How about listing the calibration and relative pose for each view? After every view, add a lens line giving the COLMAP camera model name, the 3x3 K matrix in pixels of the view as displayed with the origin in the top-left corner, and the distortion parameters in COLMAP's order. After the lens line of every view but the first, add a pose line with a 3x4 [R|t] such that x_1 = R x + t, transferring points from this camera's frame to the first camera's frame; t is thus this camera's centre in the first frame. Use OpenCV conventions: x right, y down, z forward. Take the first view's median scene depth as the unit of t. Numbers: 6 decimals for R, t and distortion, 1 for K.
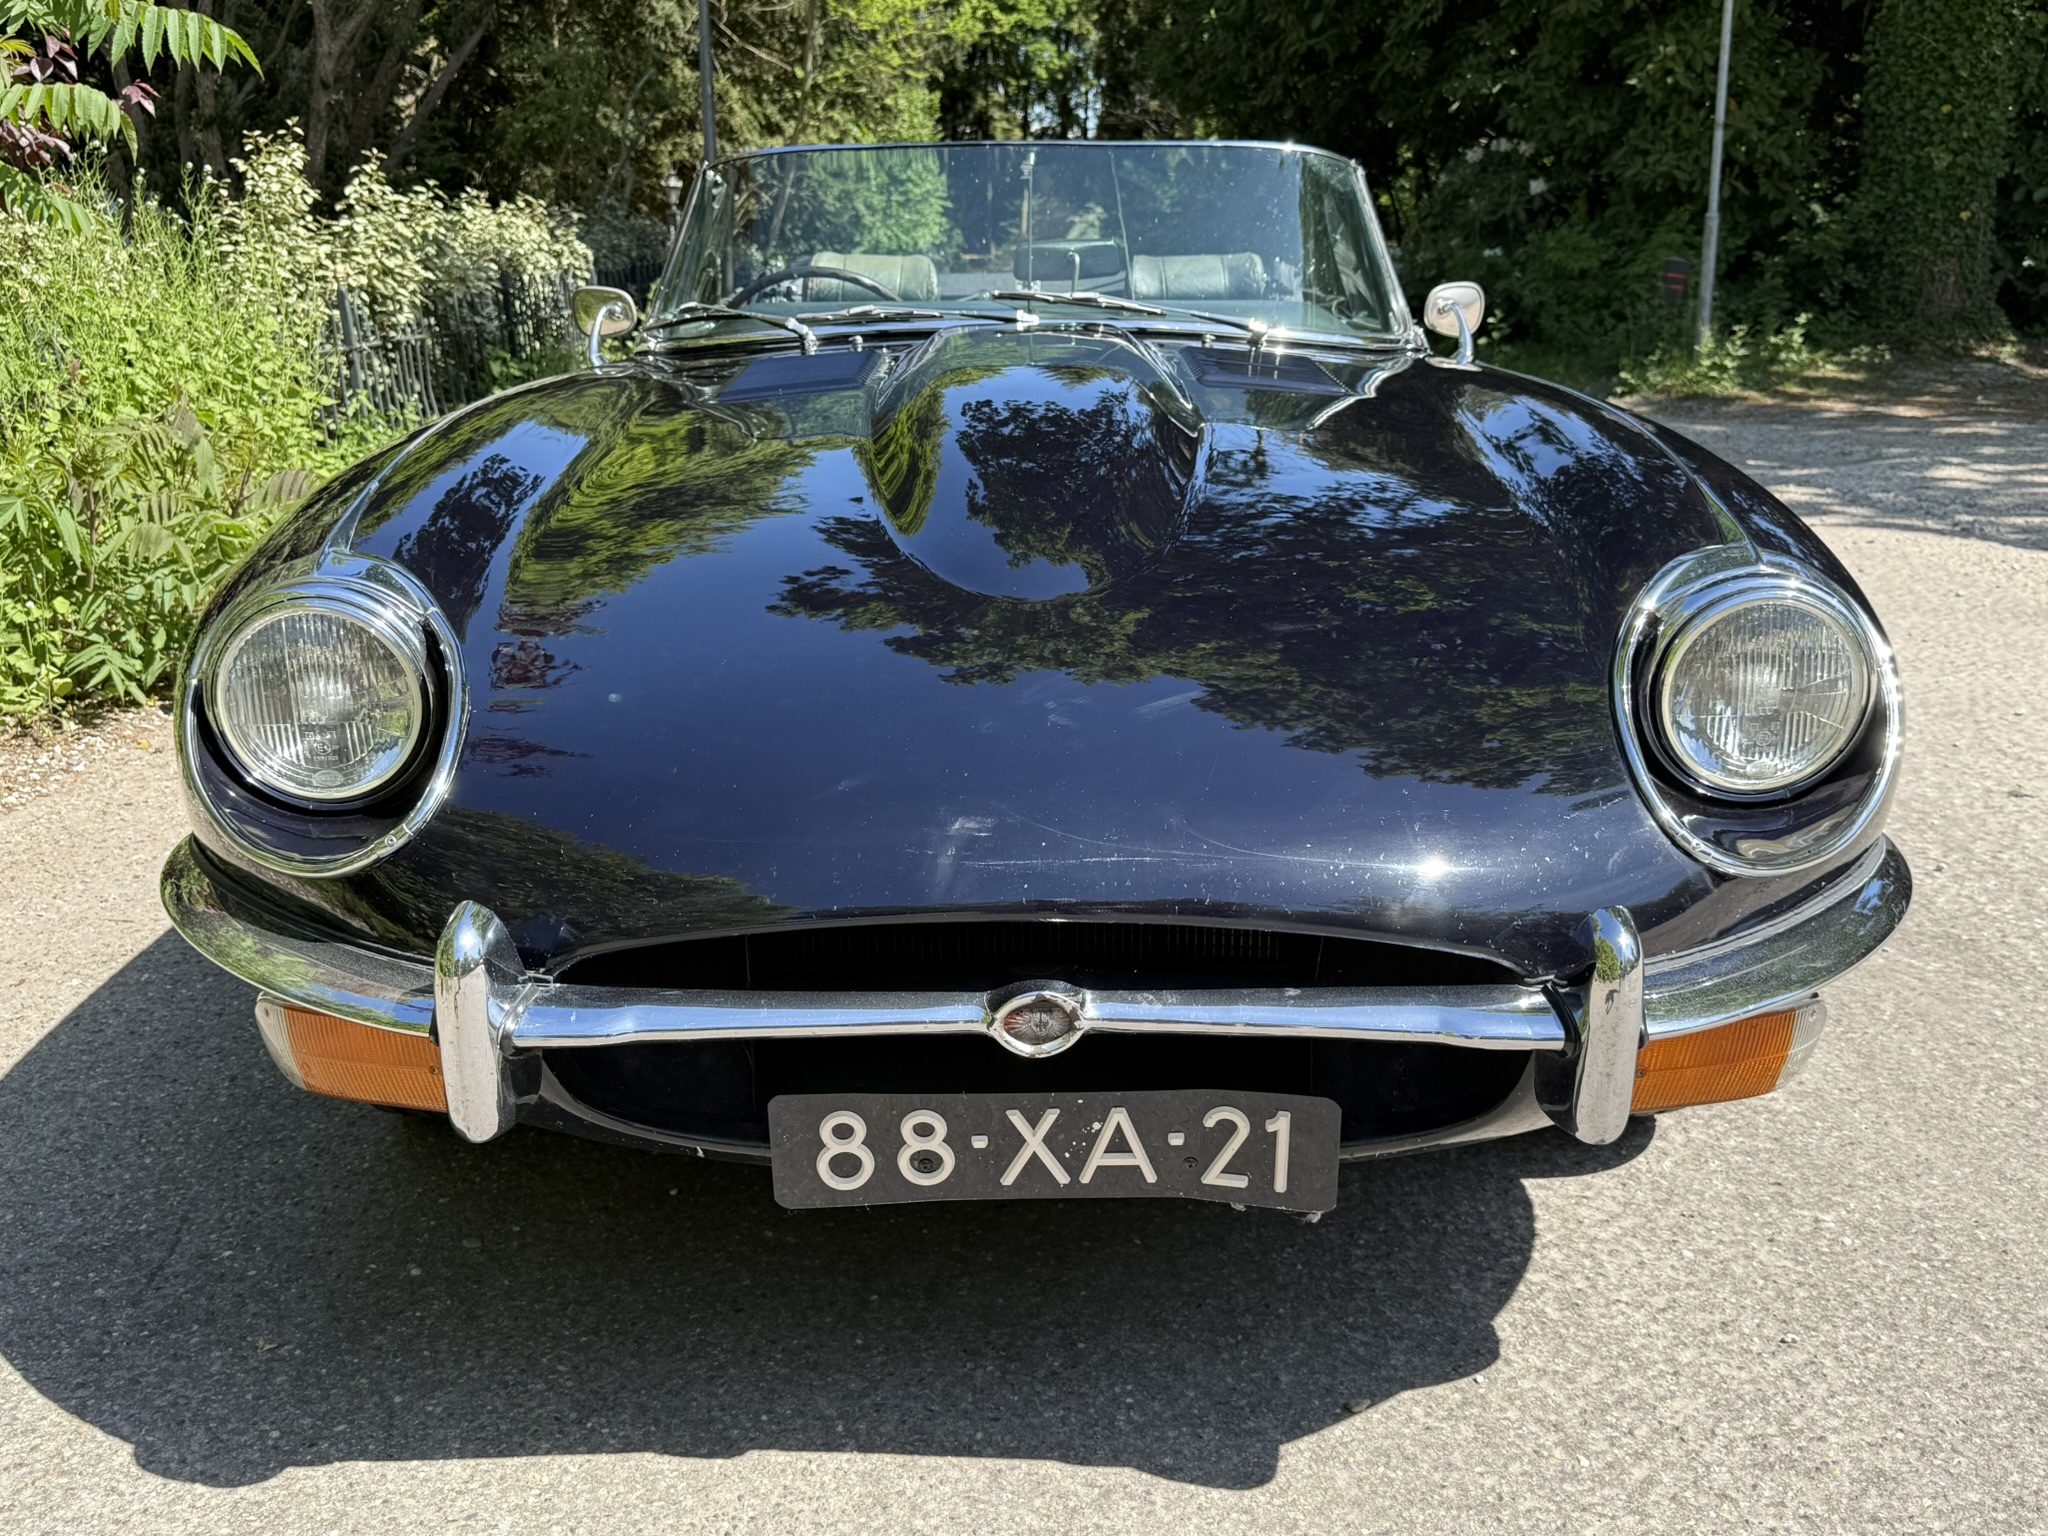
lens RADIAL K [[2089.2, 0, 1035.0], [0, 2089.2, 773.3], [0, 0, 1]] dist [0.179367, -0.444900]
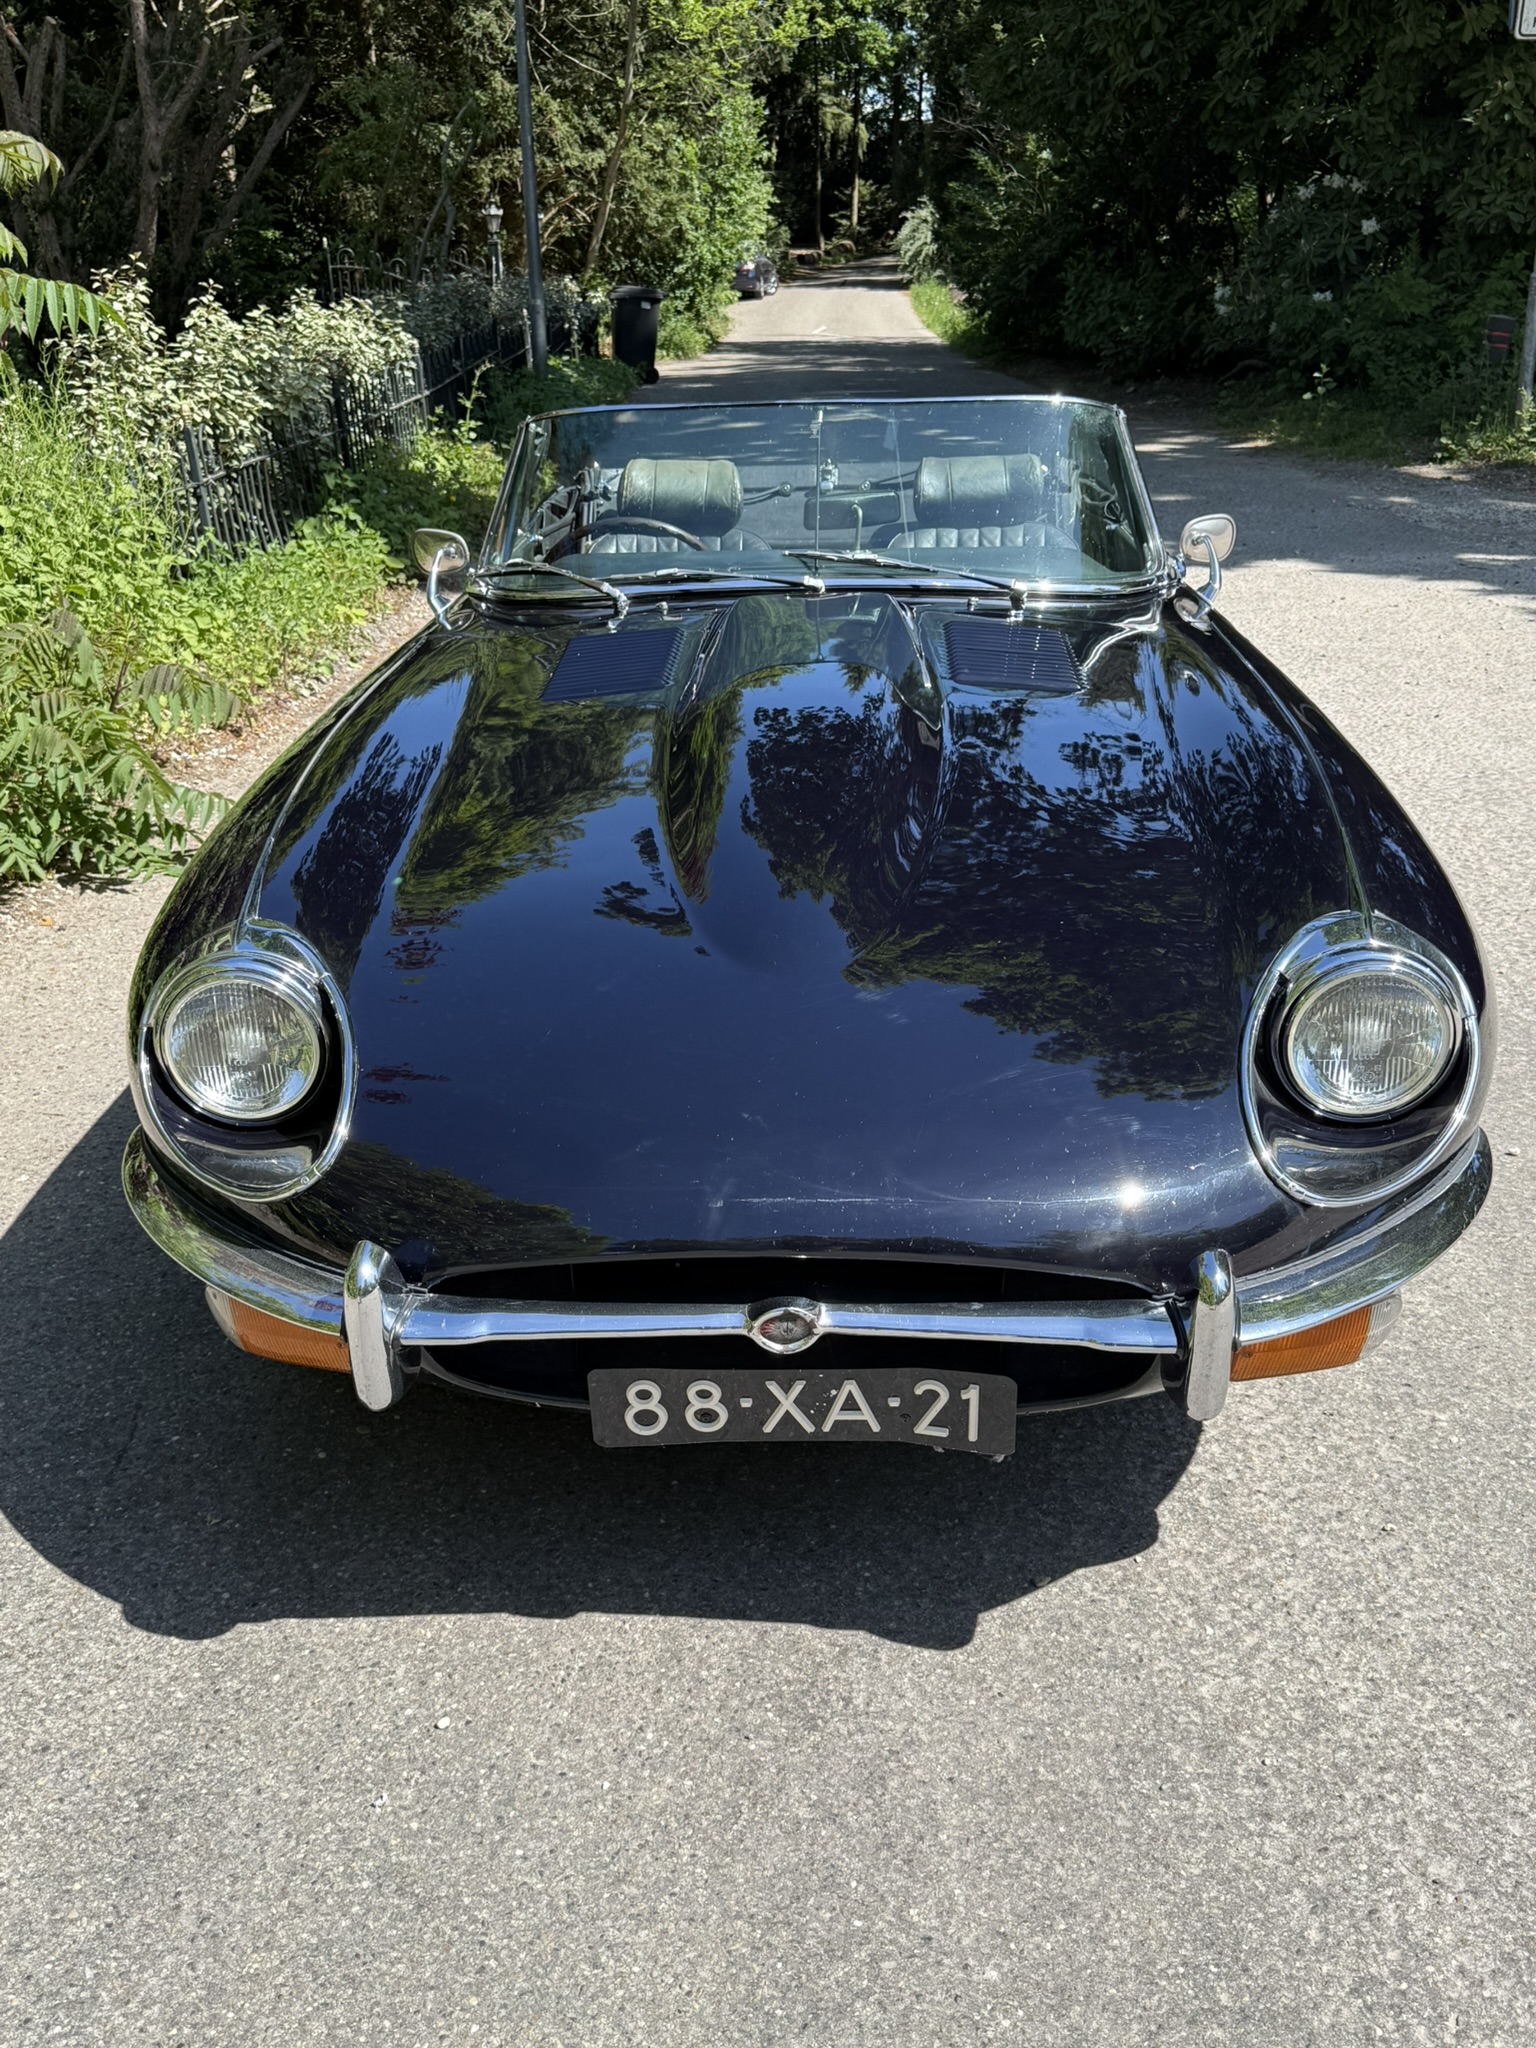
lens RADIAL K [[2089.2, 0, 768.0], [0, 2089.2, 1024.0], [0, 0, 1]] dist [0.179367, -0.444900]
pose [[0.998912, 0.000650, -0.046628, 0.042550], [0.004585, 0.993690, 0.112071, -0.182789], [0.046406, -0.112163, 0.992606, -0.253841]]
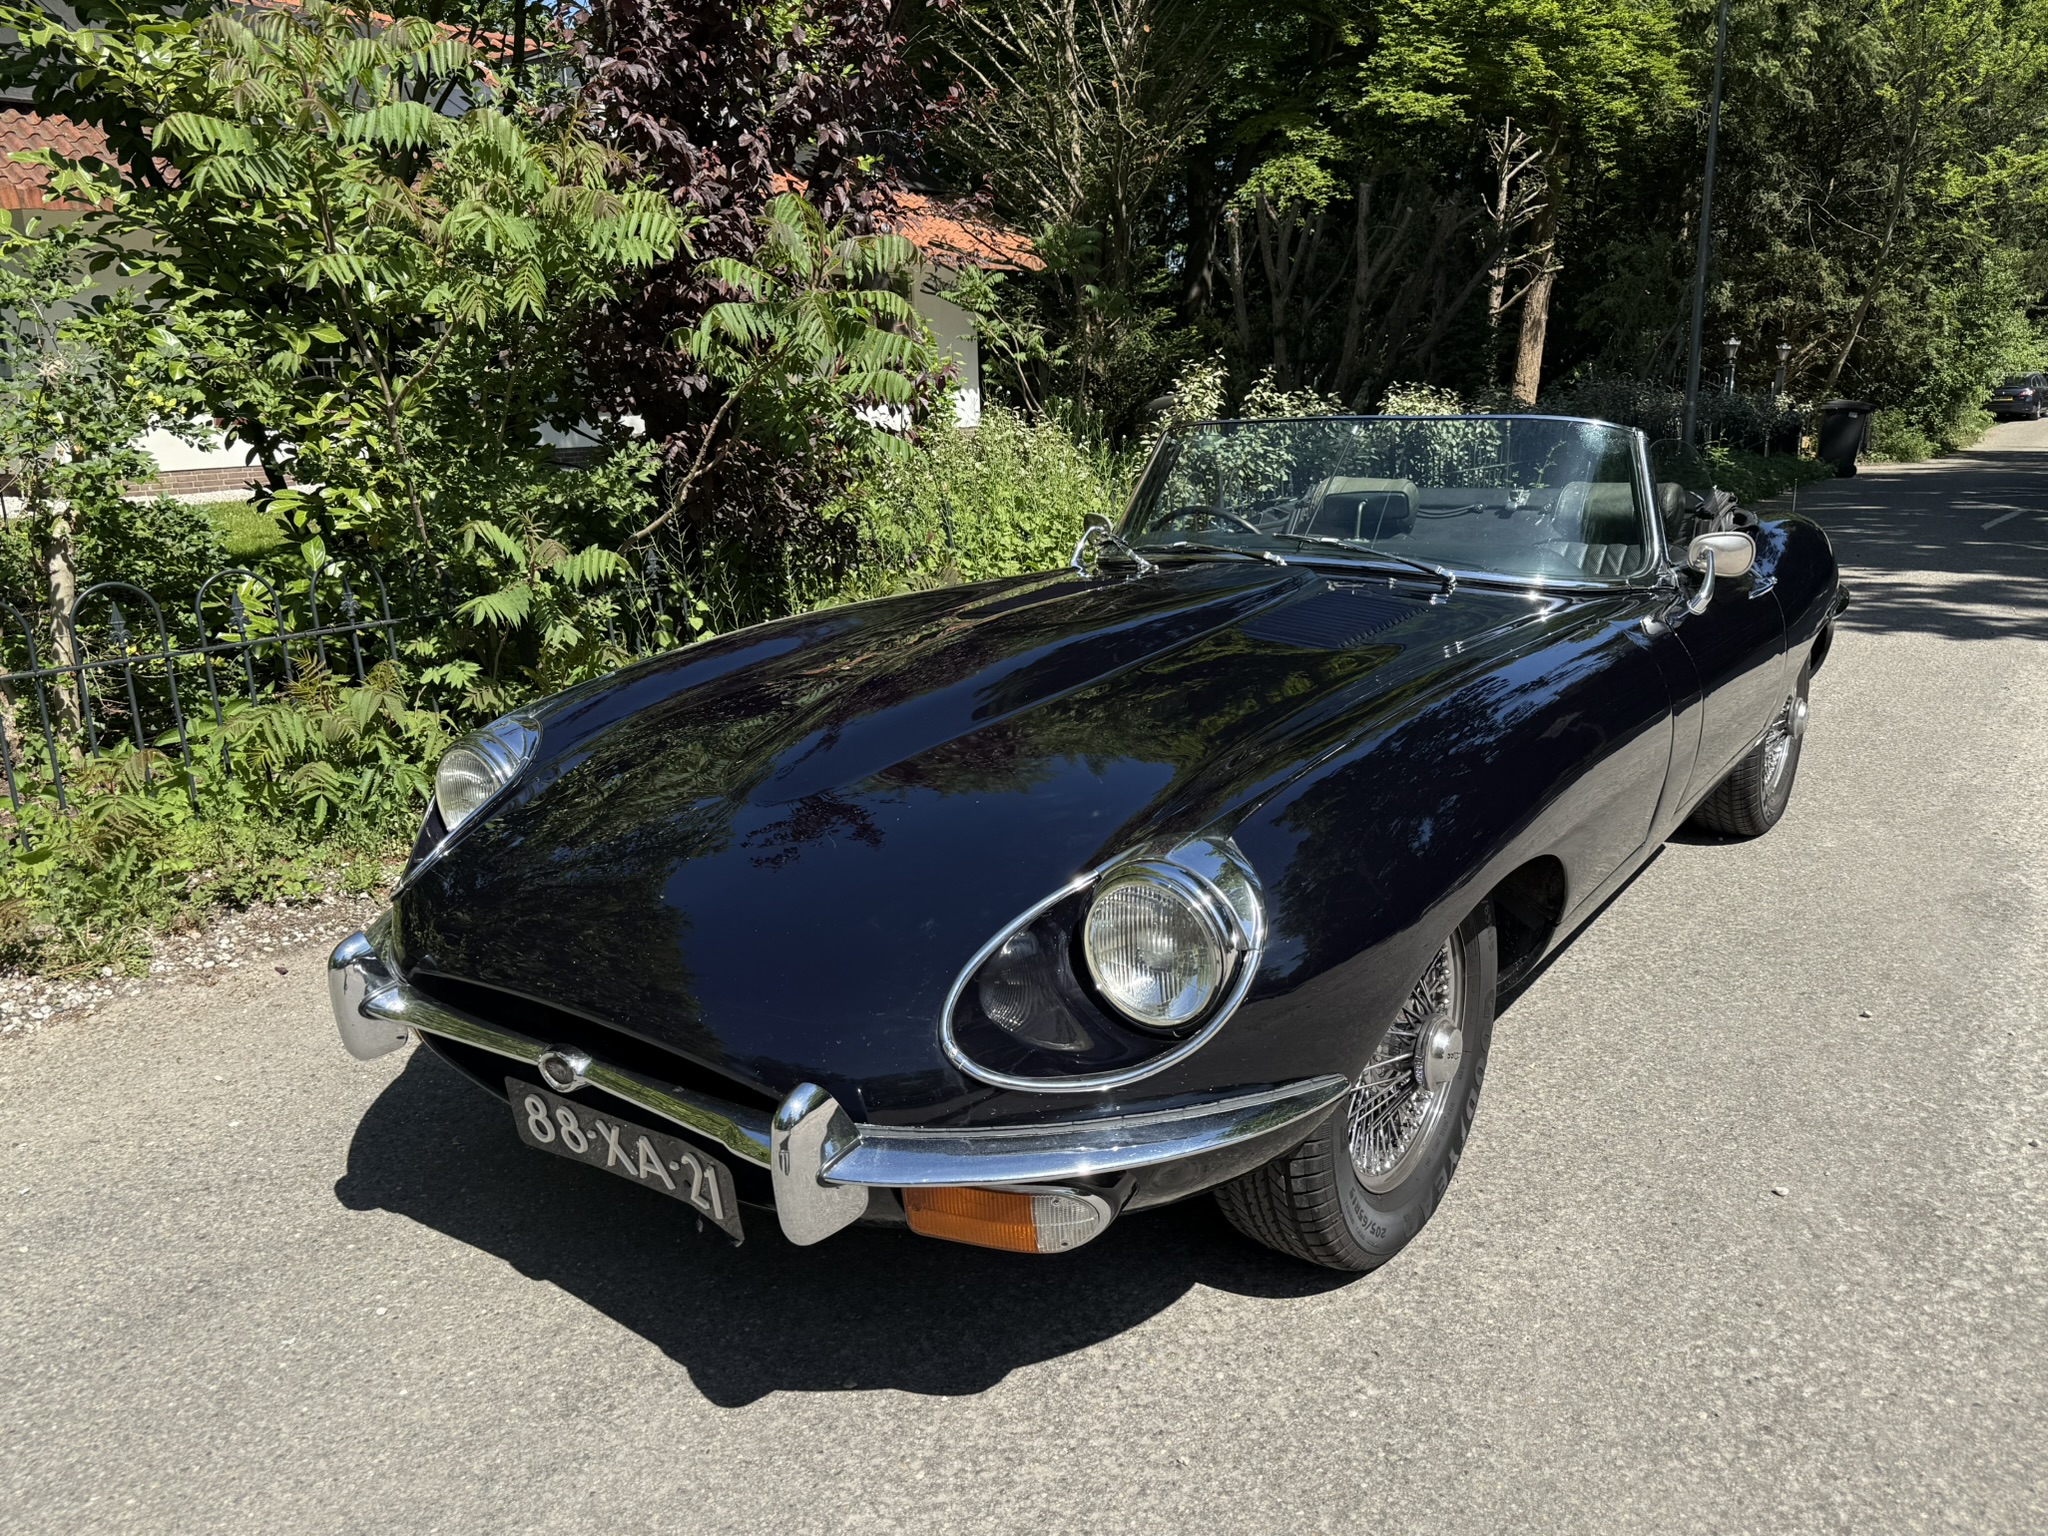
lens RADIAL K [[1545.3, 0, 1022.2], [0, 1545.3, 757.6], [0, 0, 1]] dist [0.144659, -0.196204]
pose [[0.809764, 0.131099, -0.571922, 0.772492], [-0.135896, 0.990120, 0.034549, -0.171460], [0.570801, 0.049746, 0.819580, 0.157508]]
